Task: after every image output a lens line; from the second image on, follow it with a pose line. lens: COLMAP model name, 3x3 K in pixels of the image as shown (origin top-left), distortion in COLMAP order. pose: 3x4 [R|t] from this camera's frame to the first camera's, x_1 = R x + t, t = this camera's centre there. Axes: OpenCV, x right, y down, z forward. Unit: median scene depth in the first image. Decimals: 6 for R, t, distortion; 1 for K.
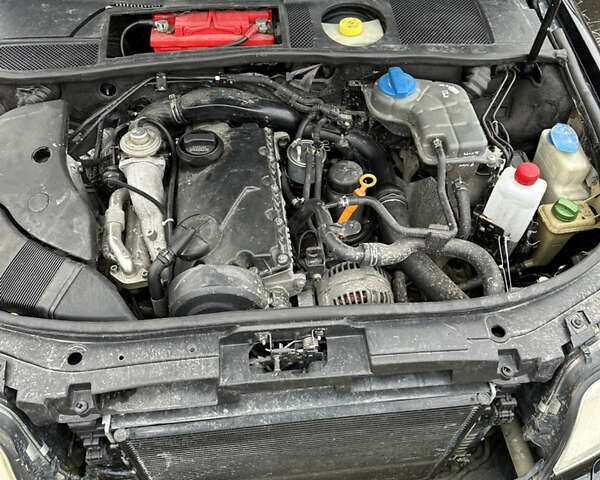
lens RADIAL K [[565.1, 0, 300.0], [0, 565.1, 240.0], [0, 0, 1]] dist [0.163652, -0.357639]
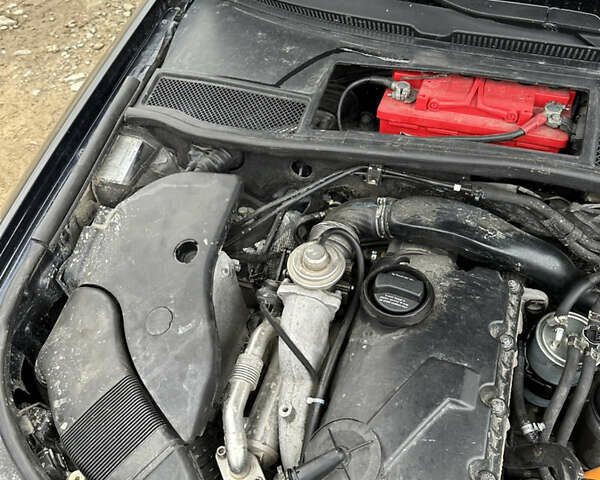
lens RADIAL K [[565.1, 0, 300.0], [0, 565.1, 240.0], [0, 0, 1]] dist [0.163652, -0.357639]
pose [[0.897381, 0.270699, -0.348467, -0.062734], [-0.264640, 0.962095, 0.065874, -0.223160], [0.353090, 0.033104, 0.935003, 0.336081]]
